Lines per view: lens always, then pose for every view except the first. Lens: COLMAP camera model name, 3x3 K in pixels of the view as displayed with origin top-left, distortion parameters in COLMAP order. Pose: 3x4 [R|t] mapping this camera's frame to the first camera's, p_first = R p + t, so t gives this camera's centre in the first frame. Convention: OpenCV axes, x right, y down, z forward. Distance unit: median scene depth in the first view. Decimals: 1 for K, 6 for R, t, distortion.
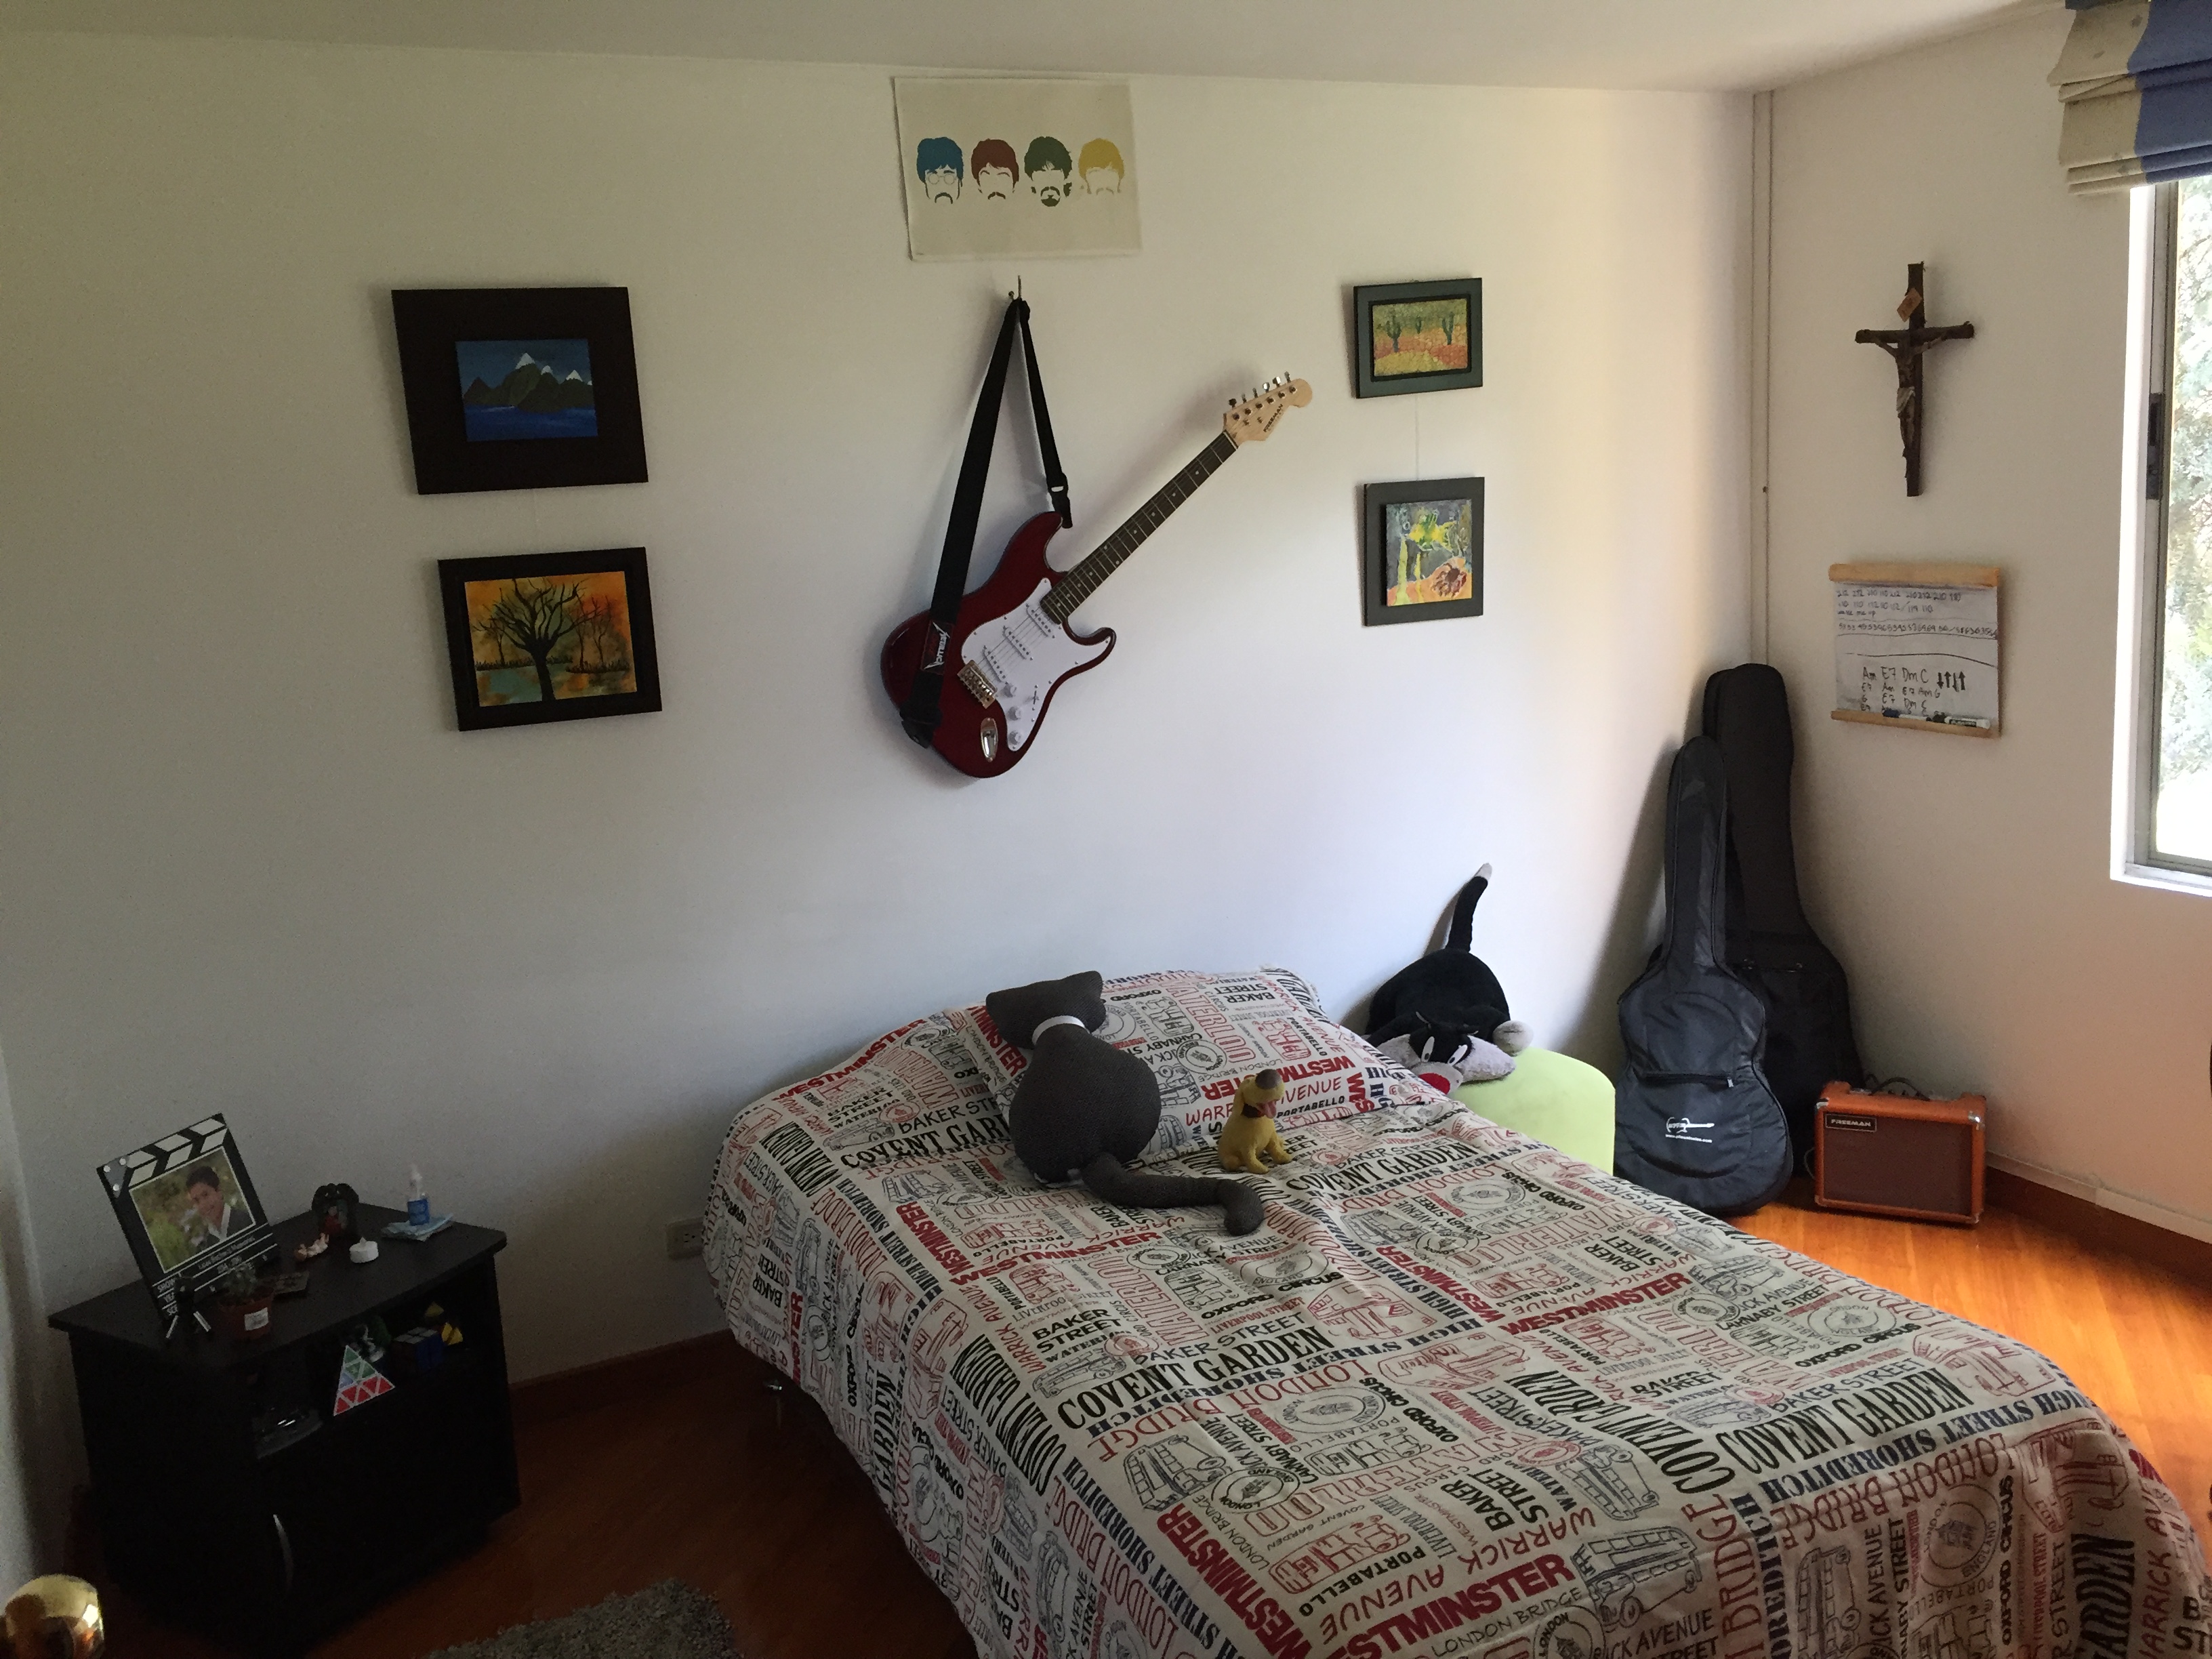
lens RADIAL K [[1898.3, 0, 1110.7], [0, 1898.3, 840.1], [0, 0, 1]] dist [0.081738, -0.110231]
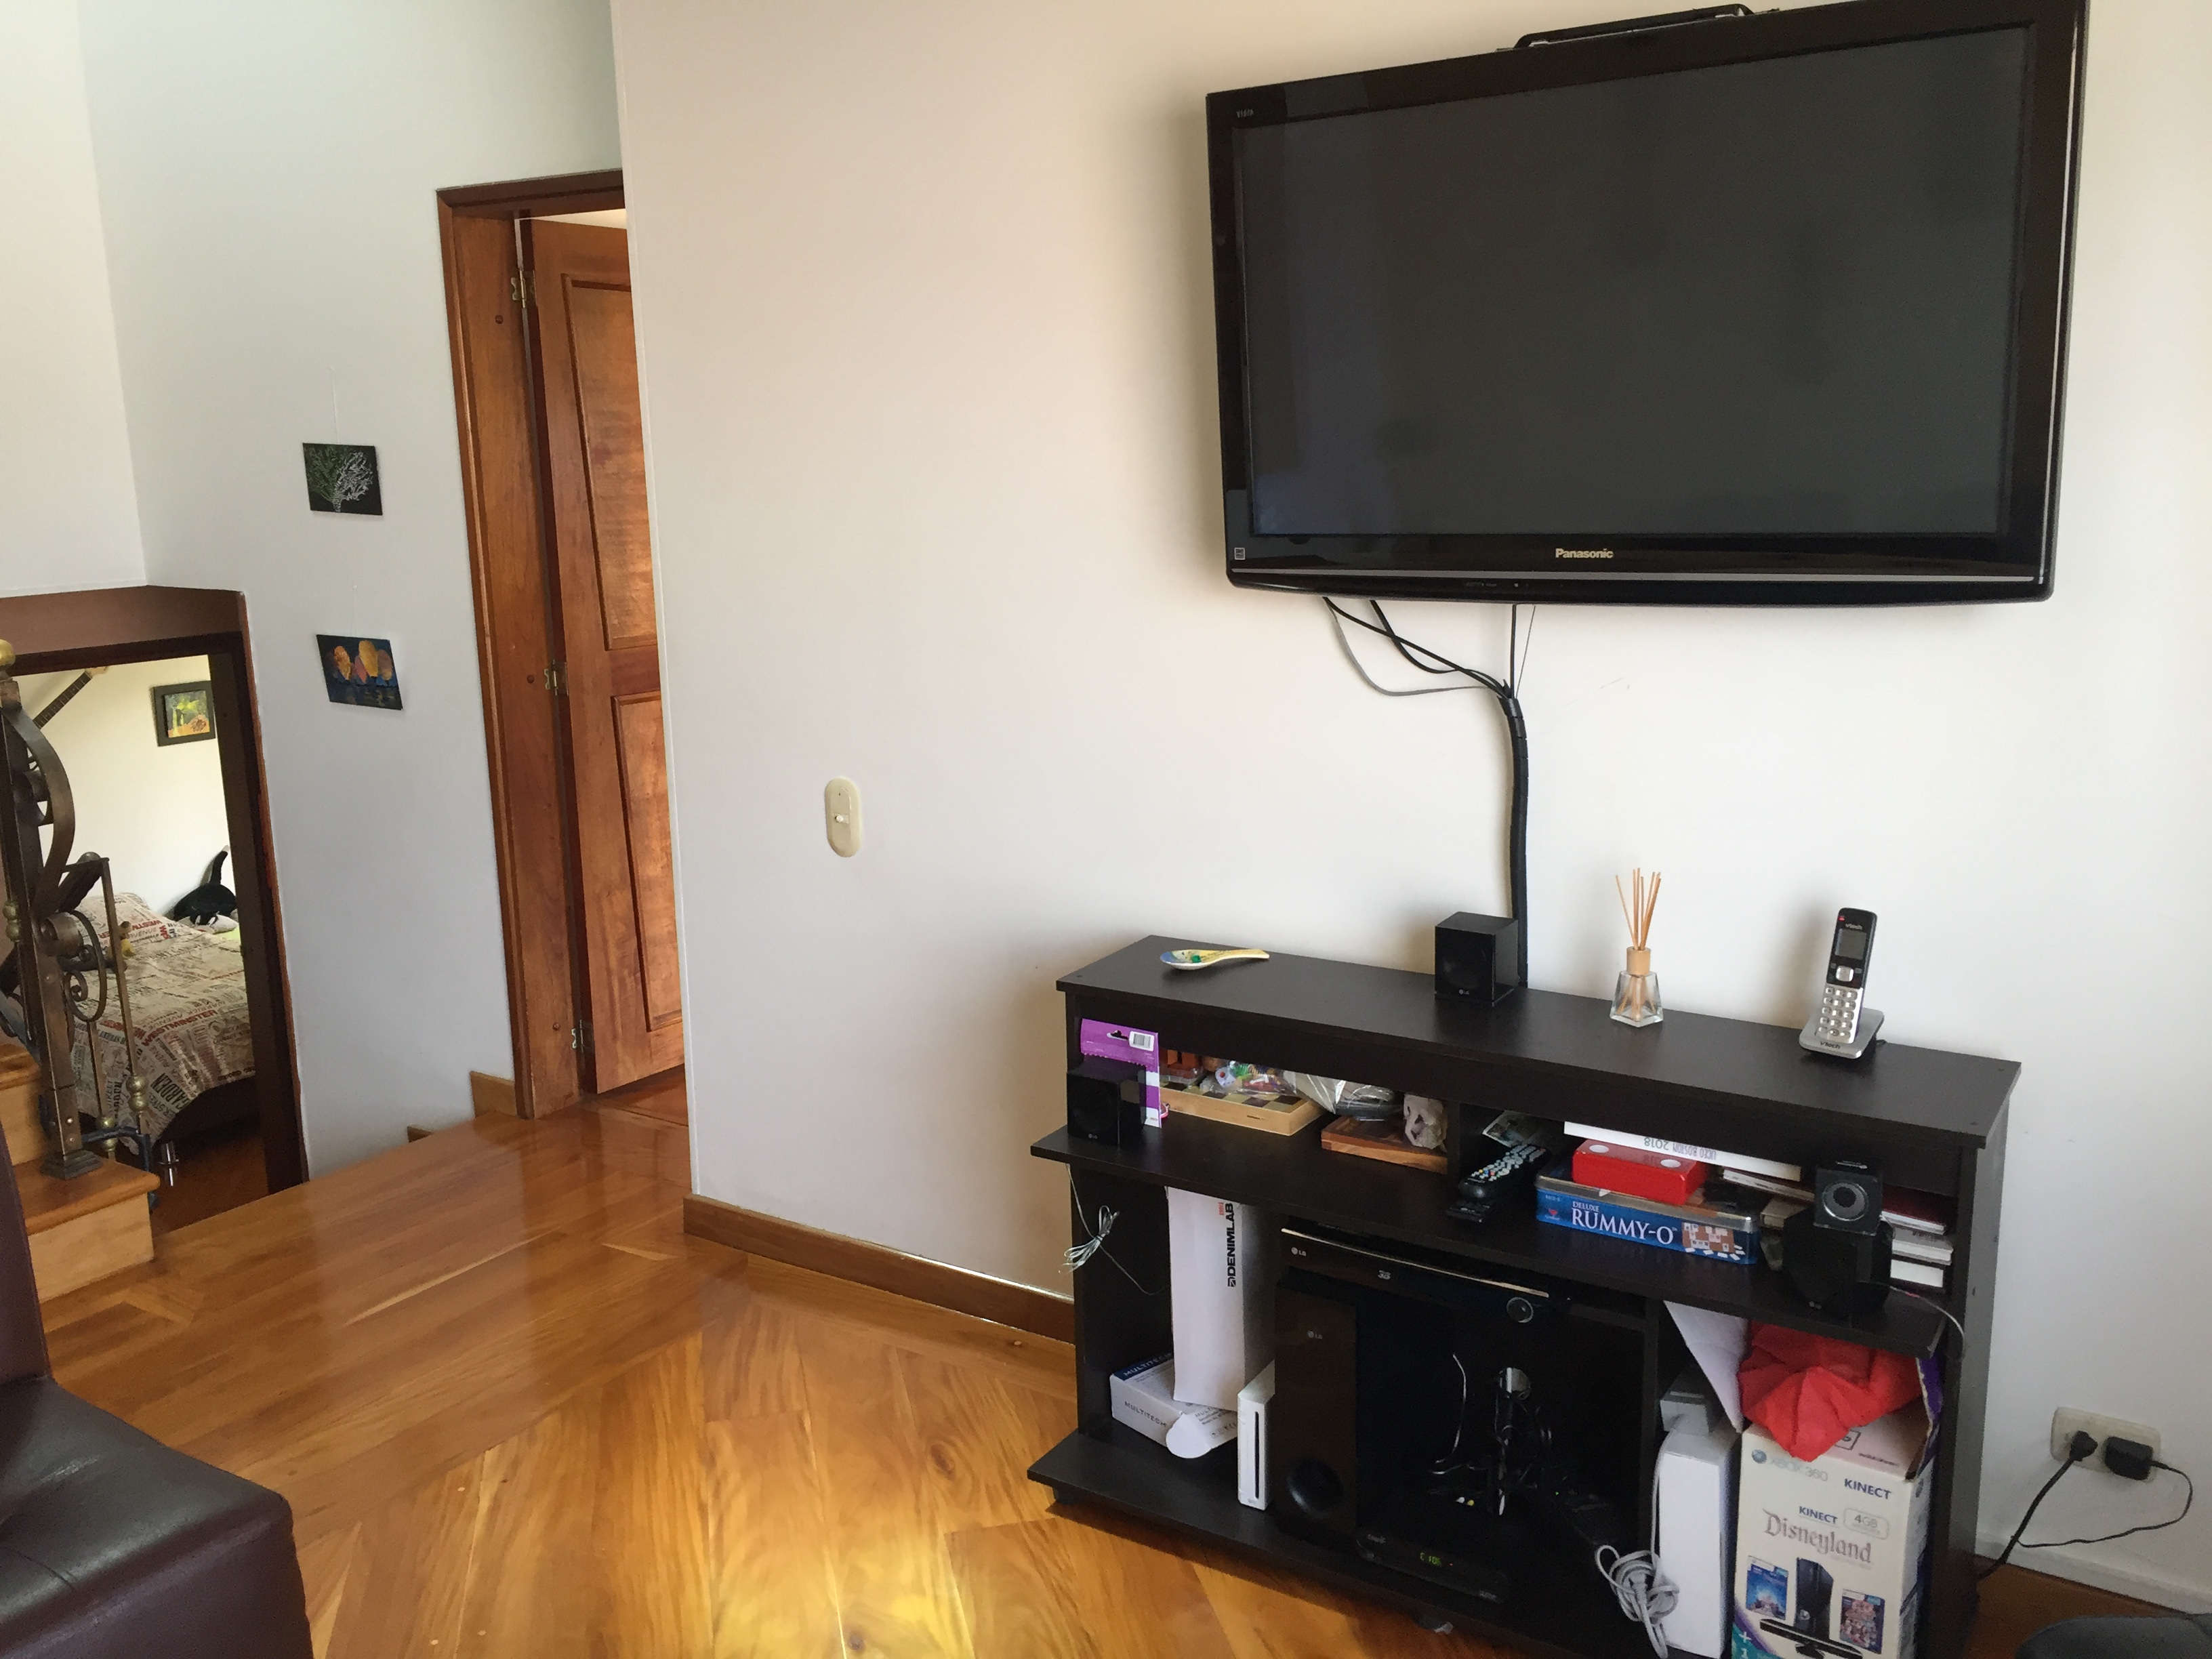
lens RADIAL K [[1898.3, 0, 1110.7], [0, 1898.3, 840.1], [0, 0, 1]] dist [0.081738, -0.110231]
pose [[0.844174, -0.062592, 0.532403, -0.167059], [0.058744, 0.997980, 0.024184, 0.015661], [-0.532841, 0.010860, 0.846146, -1.874052]]
